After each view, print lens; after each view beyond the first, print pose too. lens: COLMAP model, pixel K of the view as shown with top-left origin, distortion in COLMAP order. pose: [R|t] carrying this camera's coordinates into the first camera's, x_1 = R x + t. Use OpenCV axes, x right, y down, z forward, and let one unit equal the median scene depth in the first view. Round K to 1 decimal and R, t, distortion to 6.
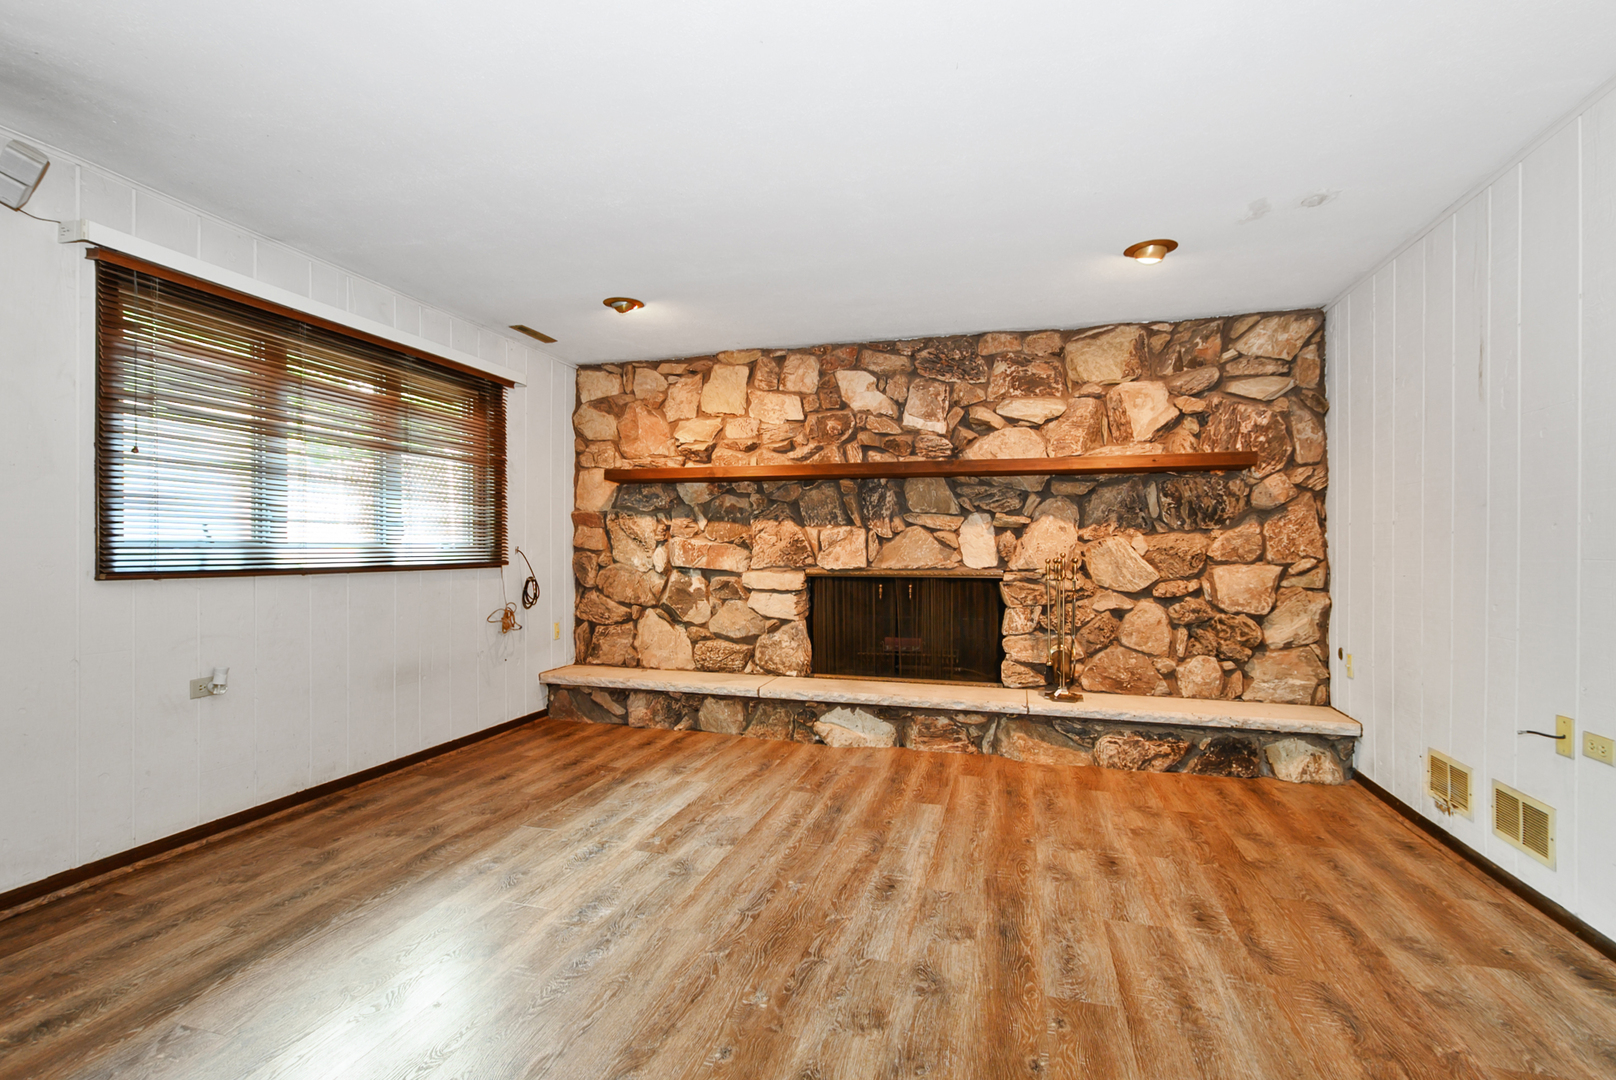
lens RADIAL K [[713.2, 0, 816.2], [0, 713.2, 546.9], [0, 0, 1]] dist [0.005994, -0.000196]
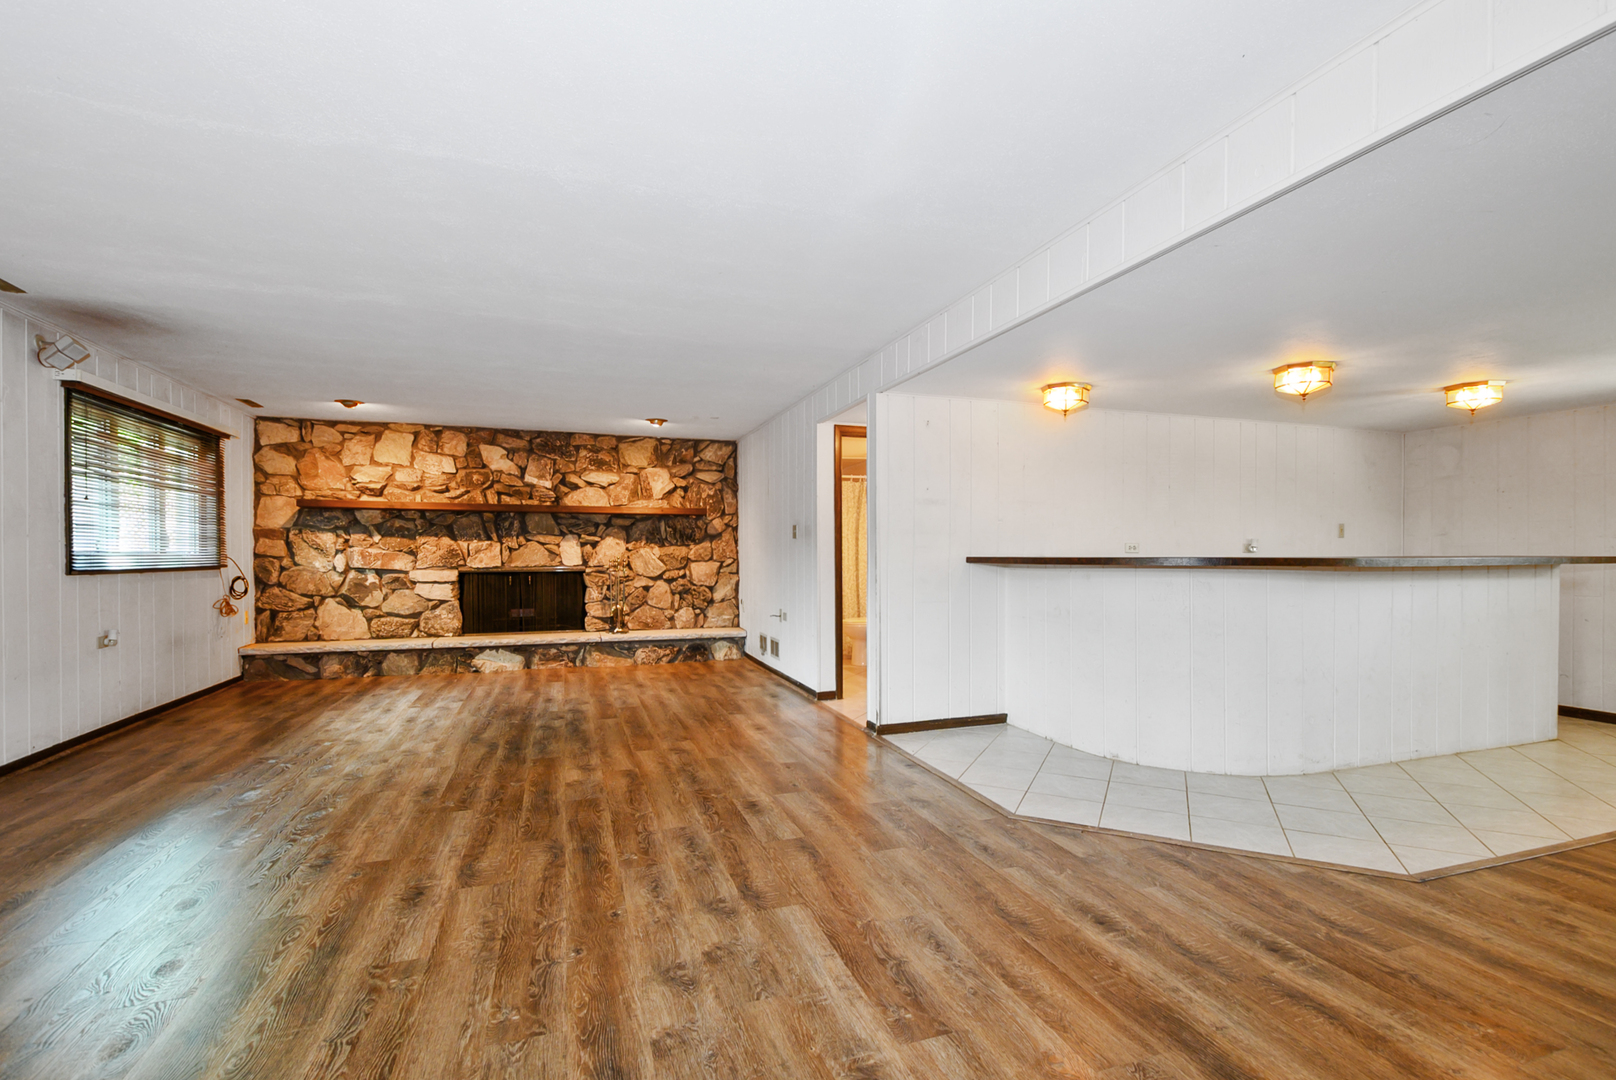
lens RADIAL K [[725.2, 0, 811.4], [0, 725.2, 563.6], [0, 0, 1]] dist [0.009295, -0.000016]
pose [[0.822136, -0.010557, 0.569193, -0.311678], [0.001796, 0.999871, 0.015952, -0.002955], [-0.569288, -0.012093, 0.822049, -0.828343]]
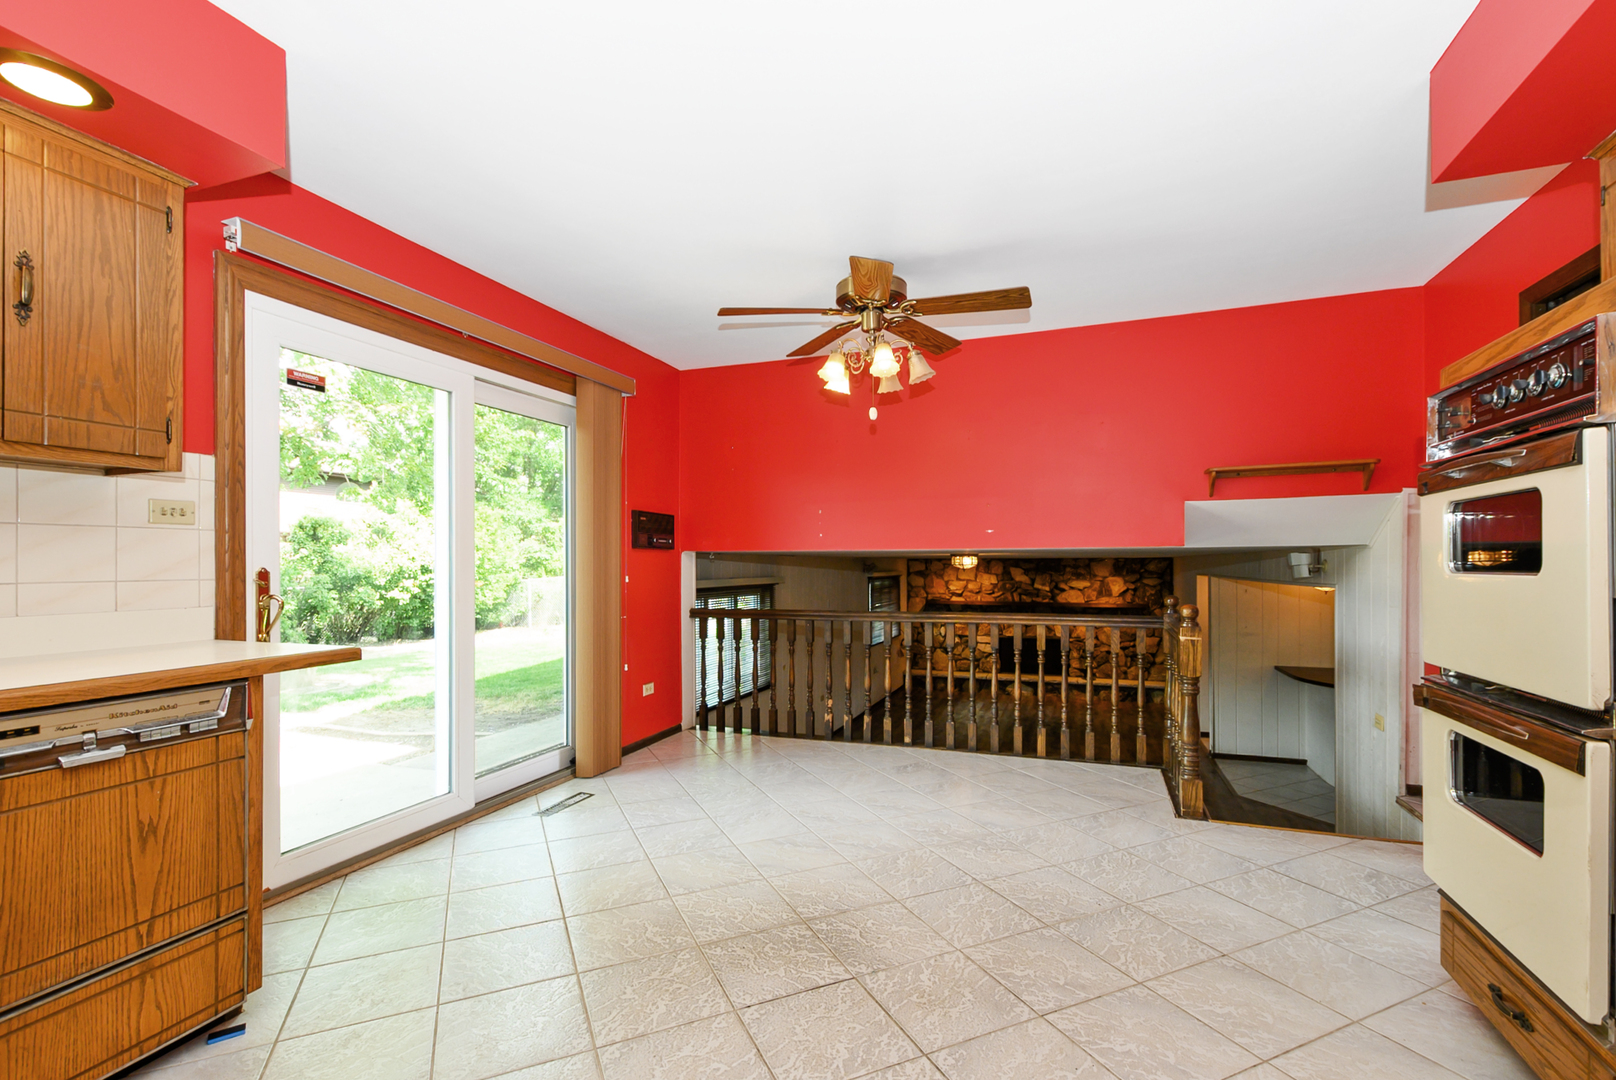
lens RADIAL K [[725.2, 0, 811.4], [0, 725.2, 563.6], [0, 0, 1]] dist [0.009295, -0.000016]
pose [[0.996706, -0.005594, -0.080903, -0.572927], [0.005591, 0.999984, -0.000268, -0.284529], [0.080903, -0.000186, 0.996722, -2.138849]]
